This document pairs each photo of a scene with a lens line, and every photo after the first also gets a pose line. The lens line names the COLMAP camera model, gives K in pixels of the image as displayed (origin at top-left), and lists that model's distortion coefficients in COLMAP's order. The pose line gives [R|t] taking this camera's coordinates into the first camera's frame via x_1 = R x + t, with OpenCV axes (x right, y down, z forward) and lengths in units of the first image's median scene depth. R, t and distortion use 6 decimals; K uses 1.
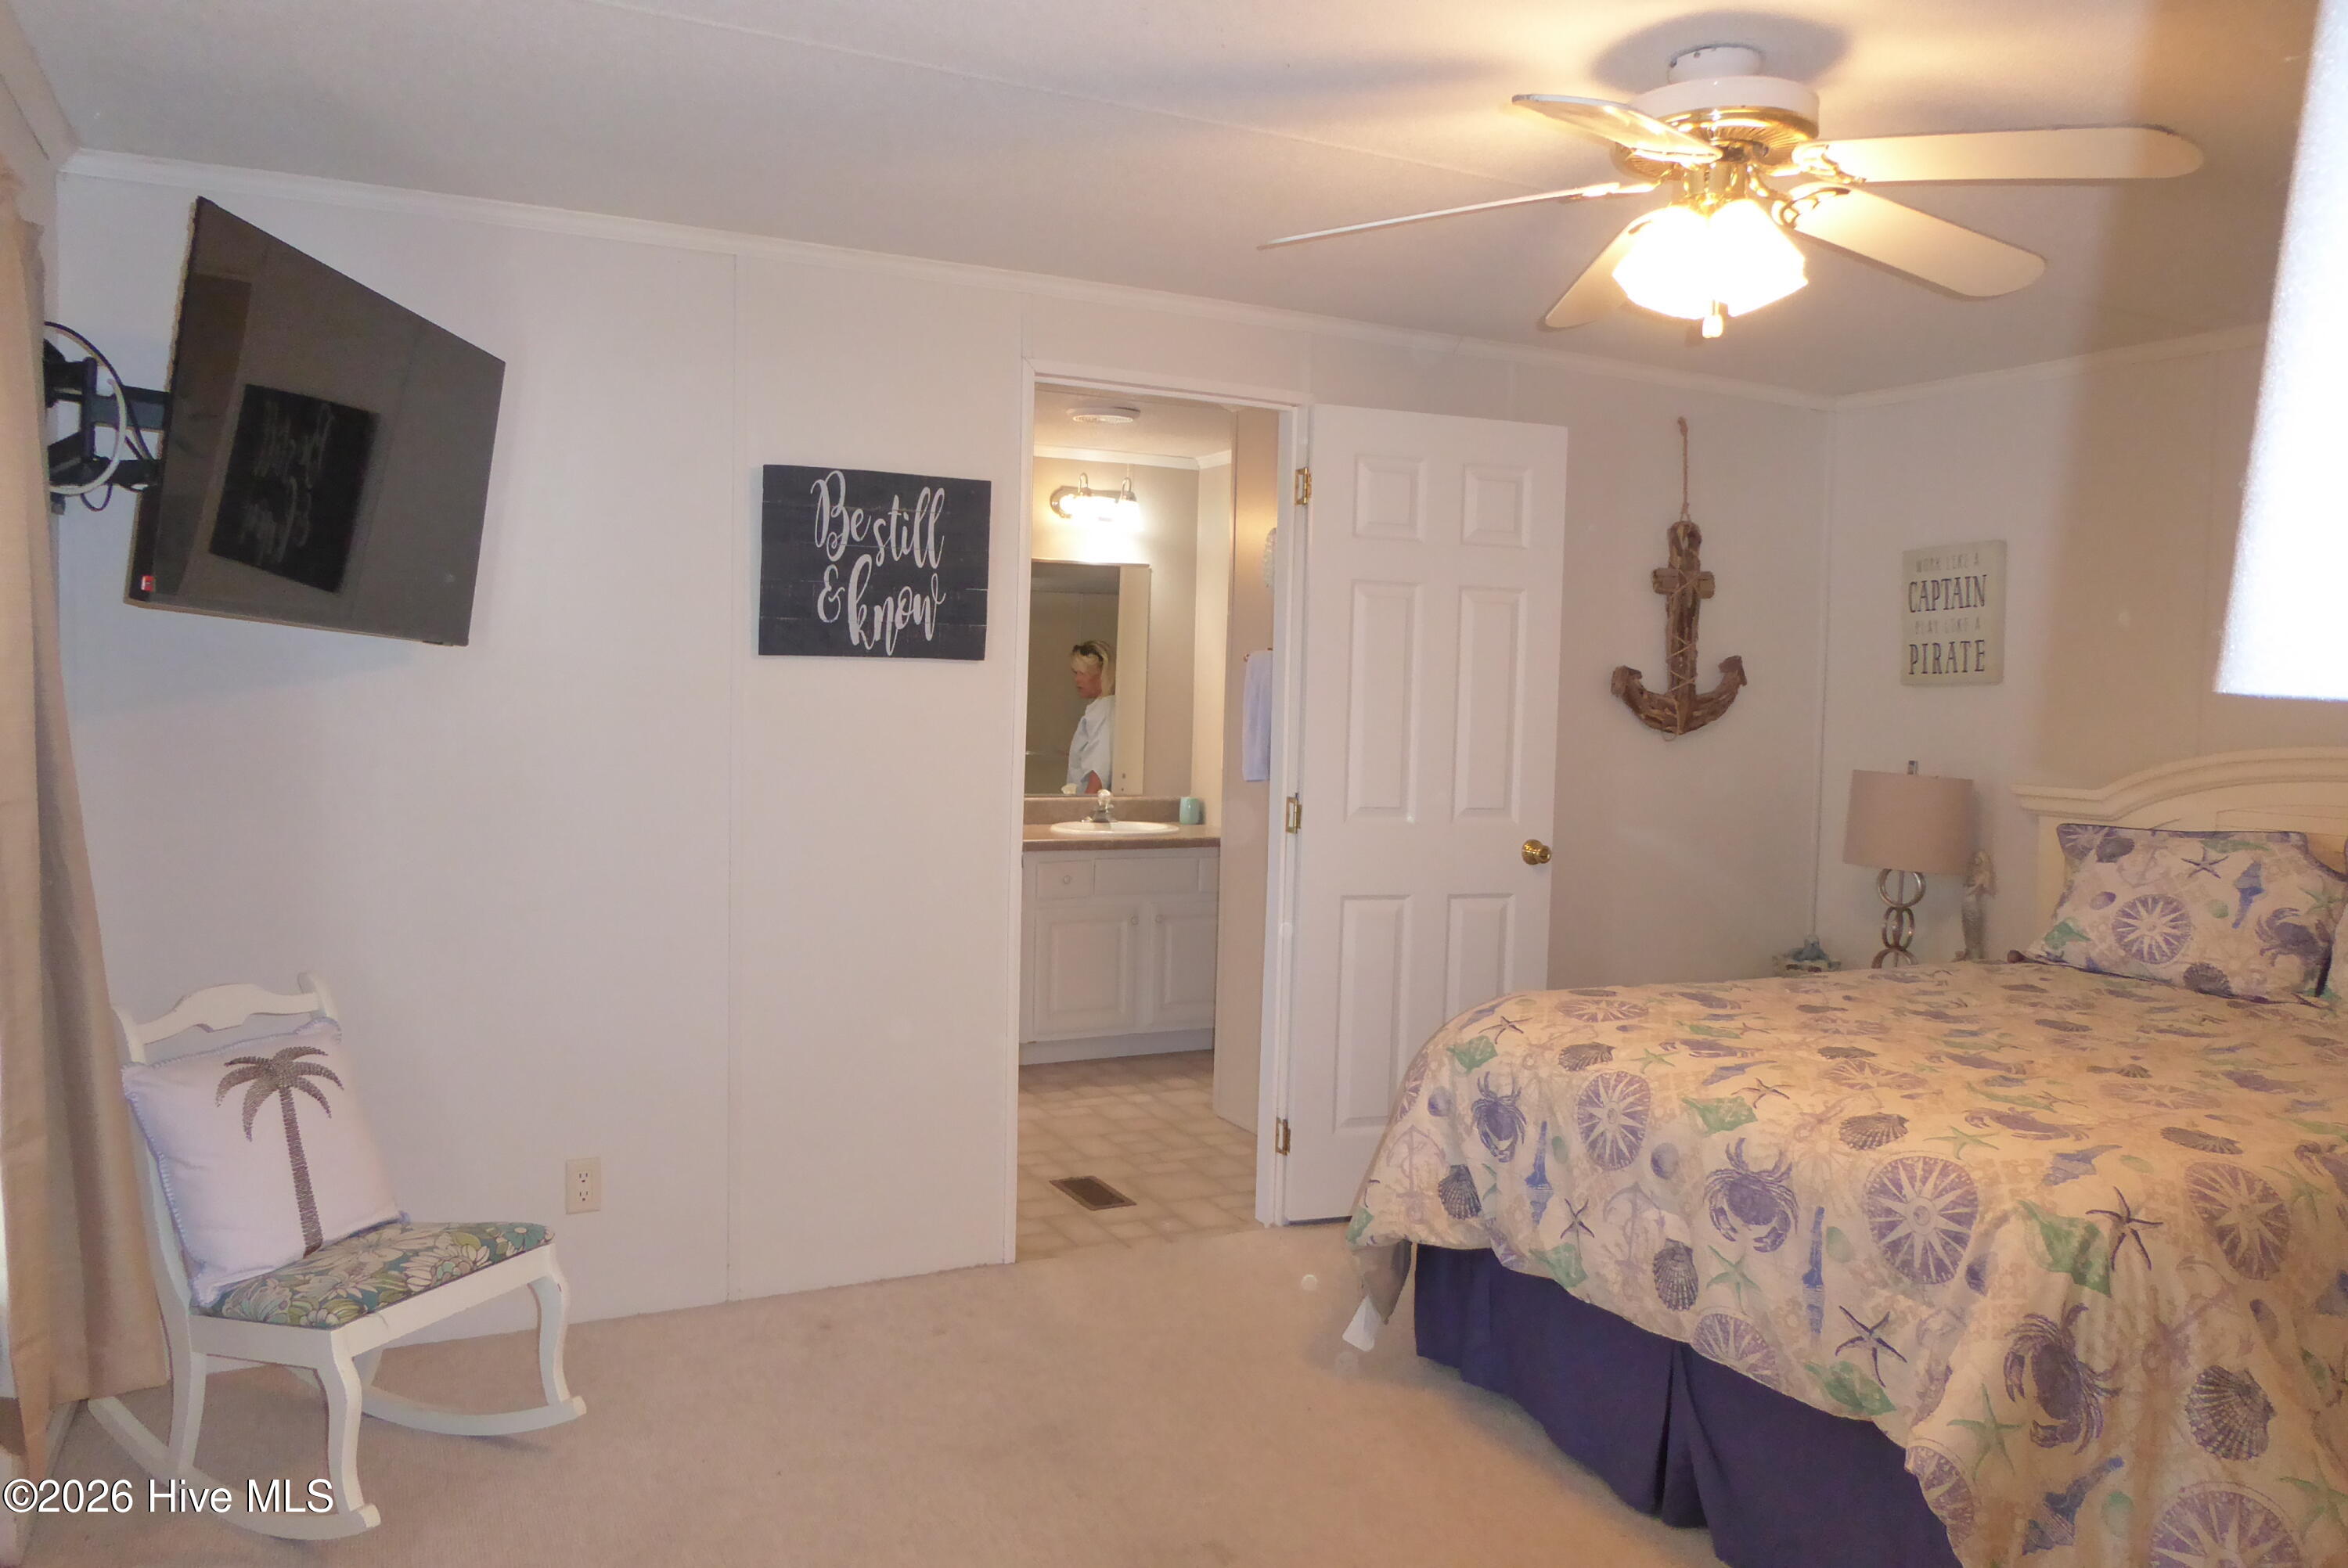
lens RADIAL K [[1639.5, 0, 1184.7], [0, 1639.5, 766.7], [0, 0, 1]] dist [-0.042264, 0.017037]
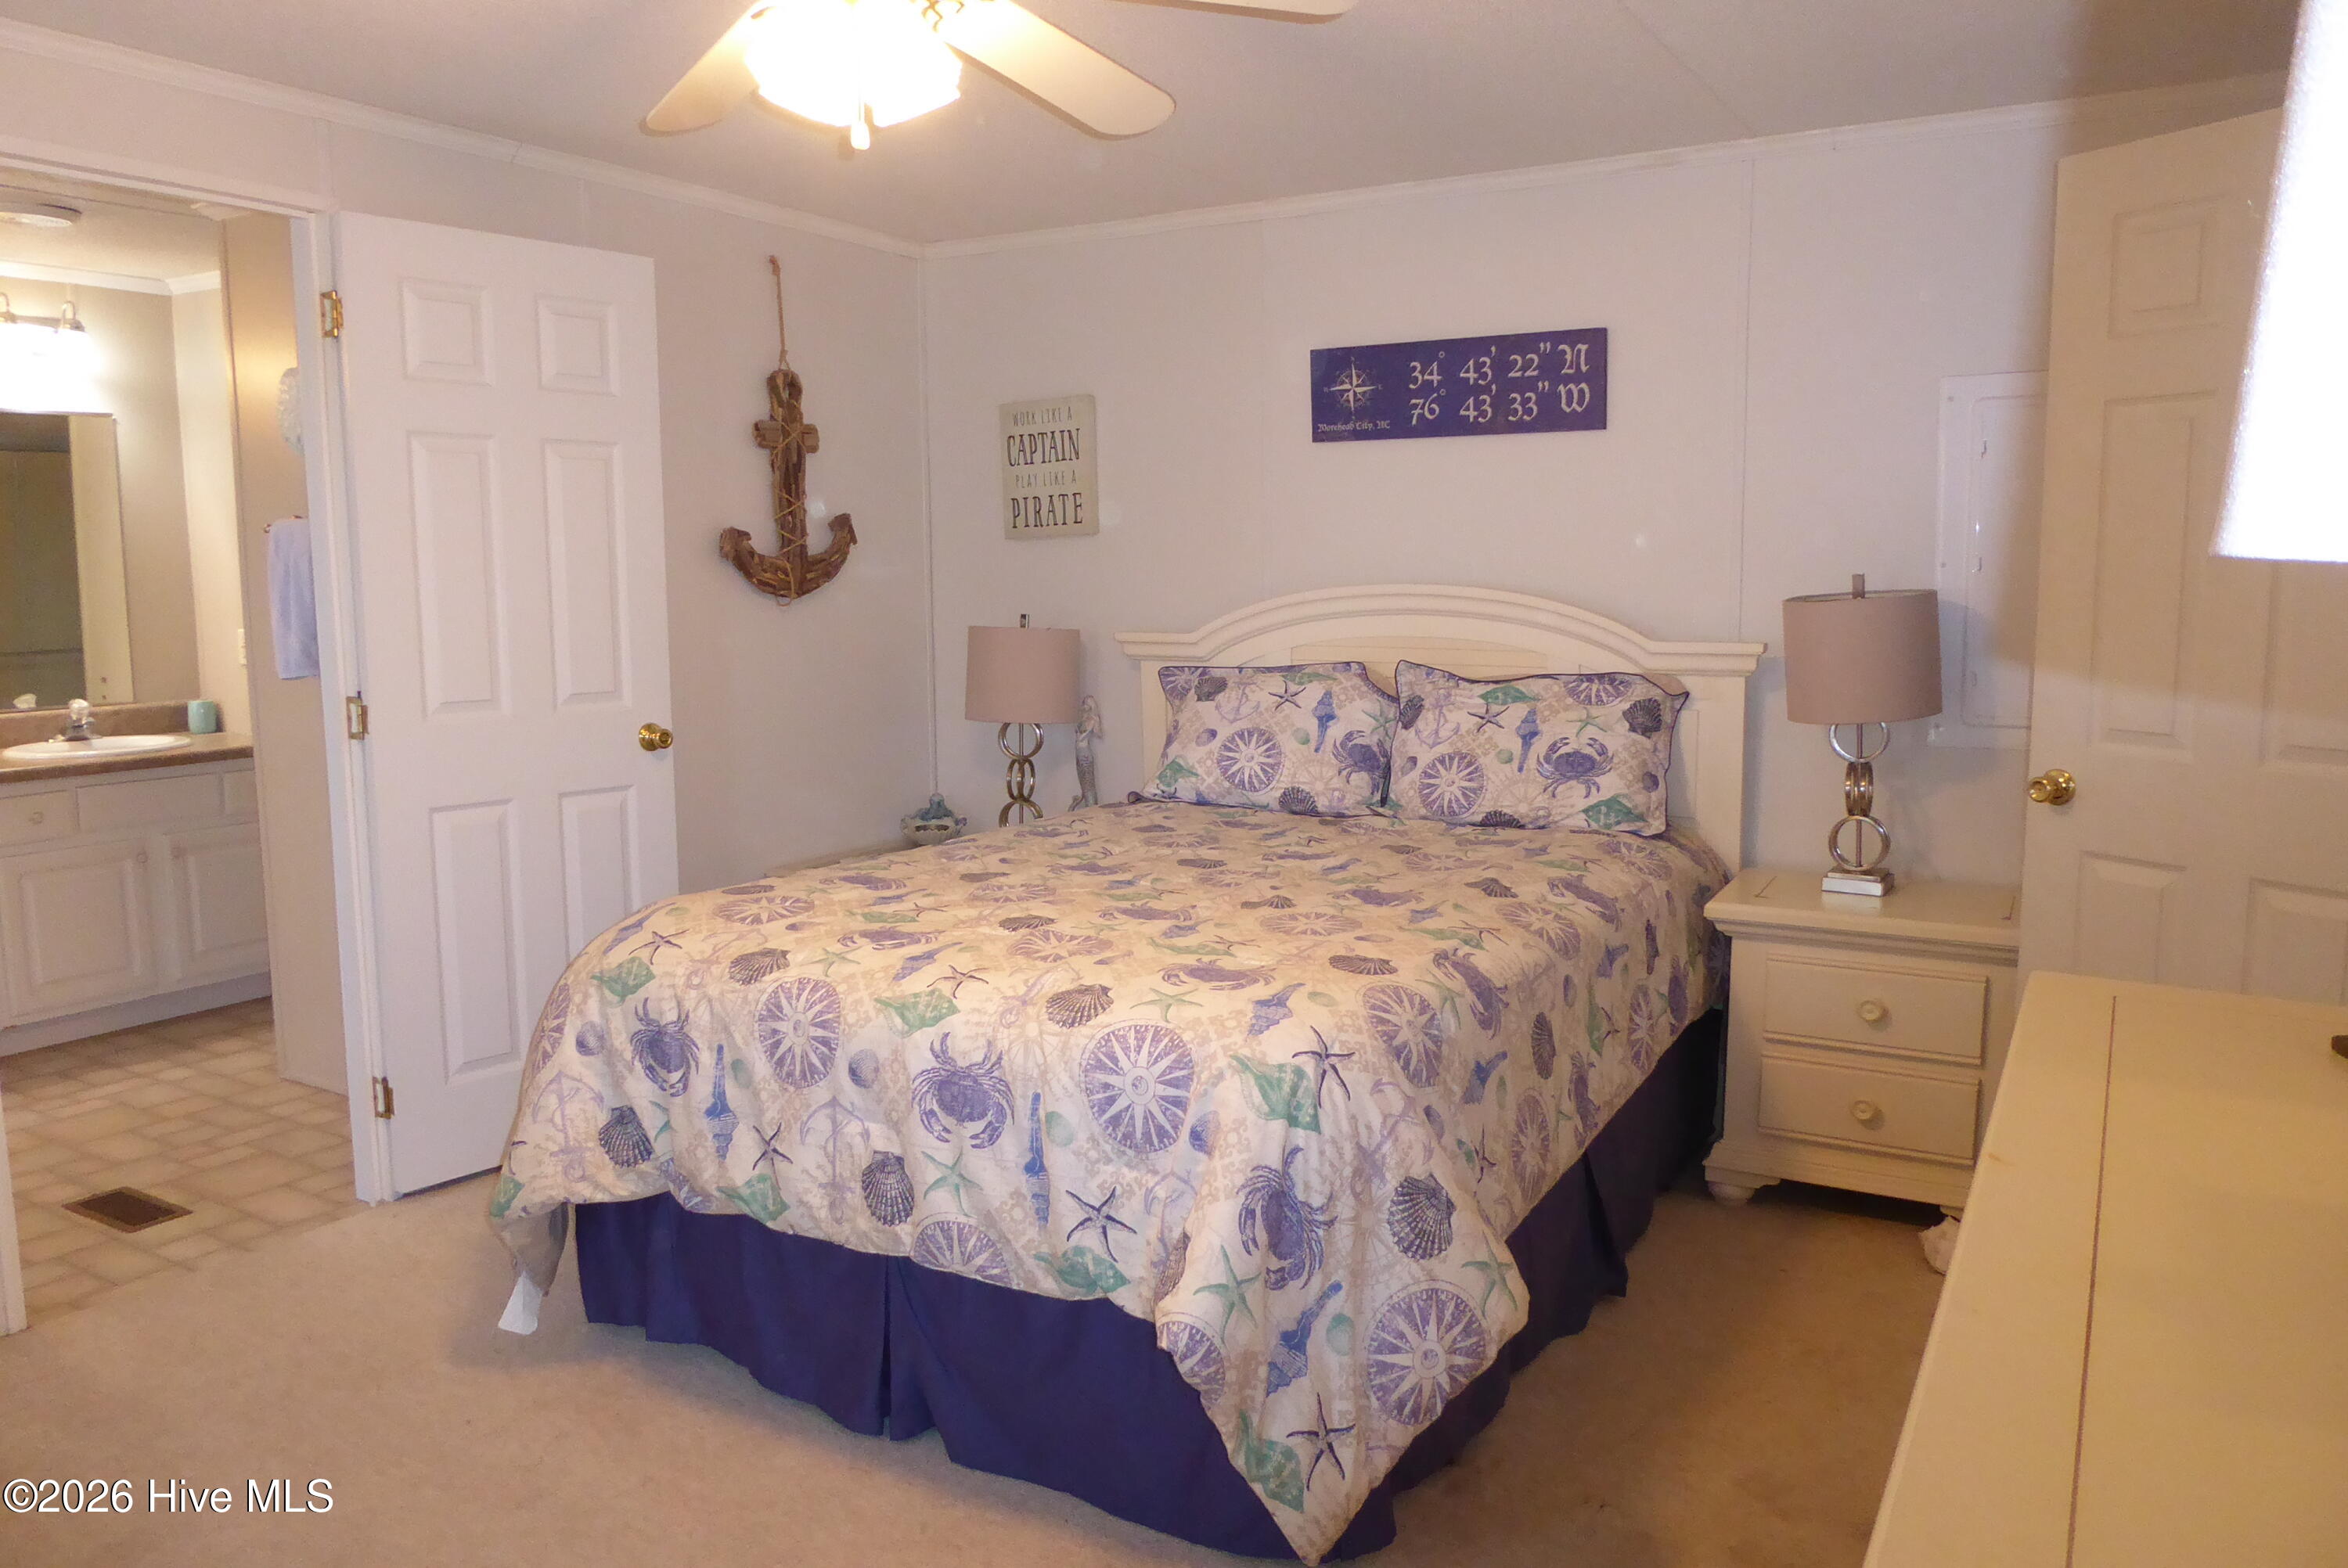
lens RADIAL K [[1639.5, 0, 1184.7], [0, 1639.5, 766.7], [0, 0, 1]] dist [-0.042264, 0.017037]
pose [[0.846513, -0.098391, 0.523198, -0.015677], [0.053258, 0.993494, 0.100663, -0.009374], [-0.529698, -0.057348, 0.846245, 0.112236]]
